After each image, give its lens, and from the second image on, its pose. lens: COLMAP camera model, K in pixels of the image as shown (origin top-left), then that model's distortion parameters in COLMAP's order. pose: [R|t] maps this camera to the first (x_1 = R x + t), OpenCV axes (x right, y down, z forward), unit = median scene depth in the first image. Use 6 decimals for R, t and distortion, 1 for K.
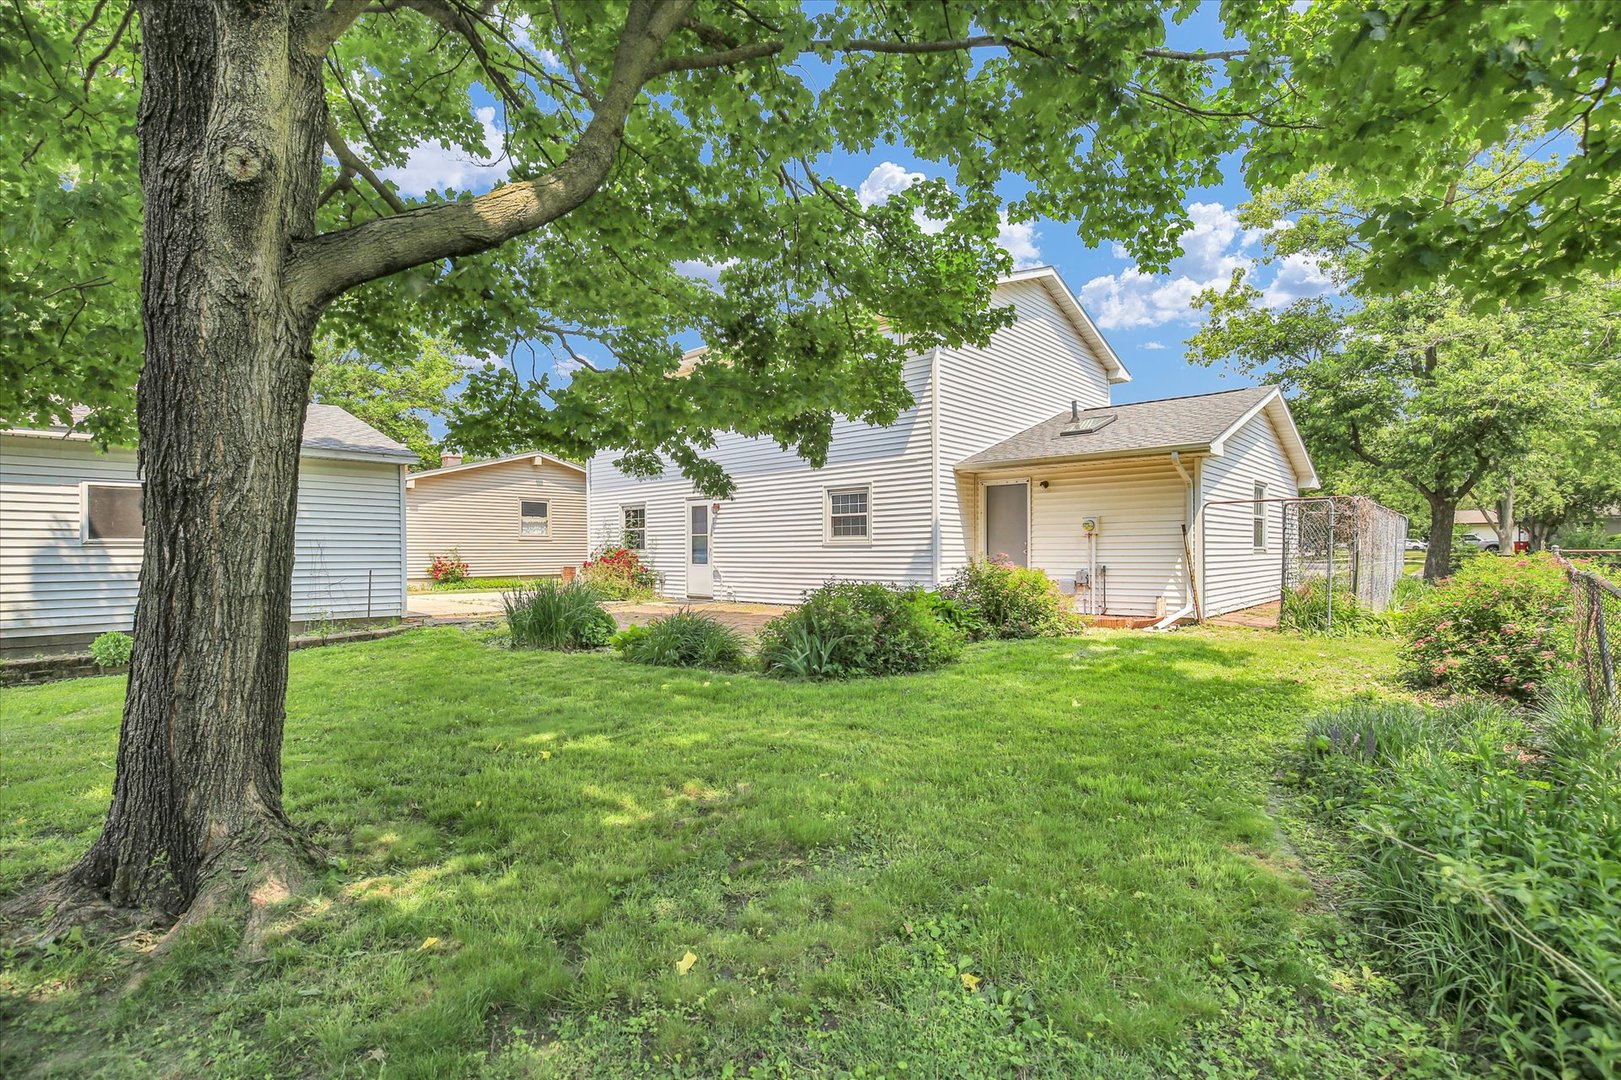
lens RADIAL K [[756.7, 0, 809.1], [0, 756.7, 547.4], [0, 0, 1]] dist [-0.024633, 0.000717]
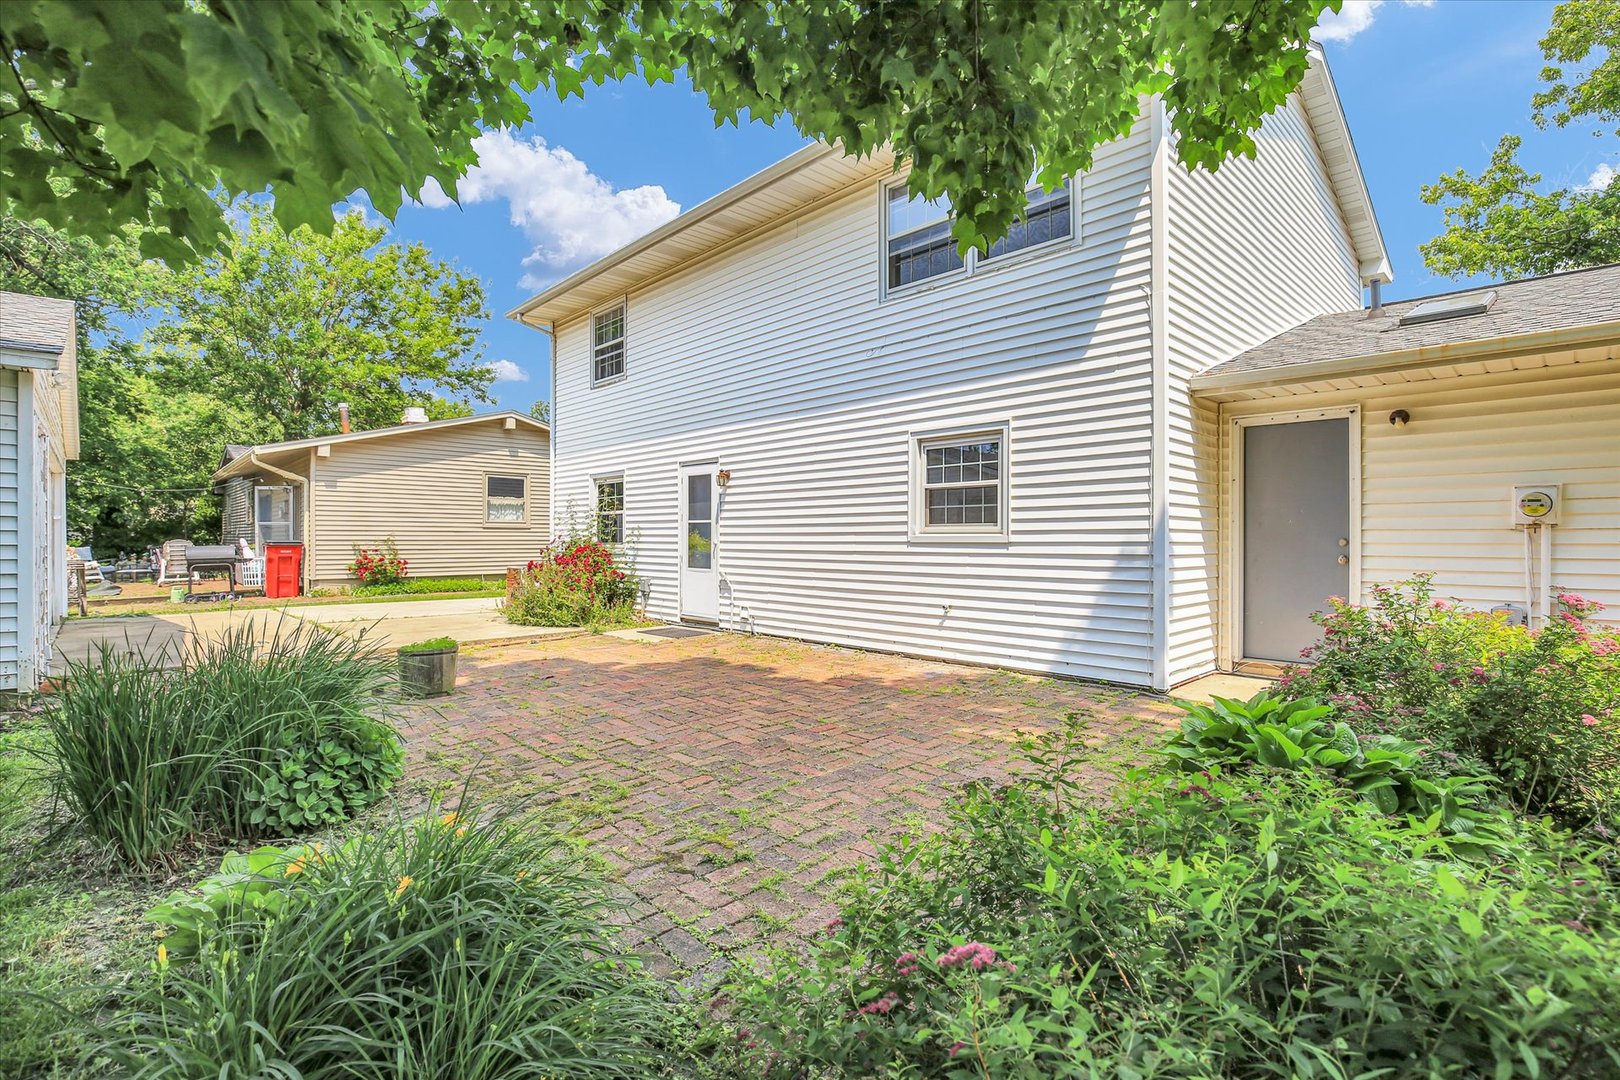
lens RADIAL K [[756.2, 0, 808.0], [0, 756.2, 540.2], [0, 0, 1]] dist [-0.024633, 0.000717]
pose [[0.997766, 0.009293, -0.066163, -0.015589], [-0.009088, 0.999953, 0.003400, -0.004349], [0.066192, -0.002791, 0.997803, 0.402003]]
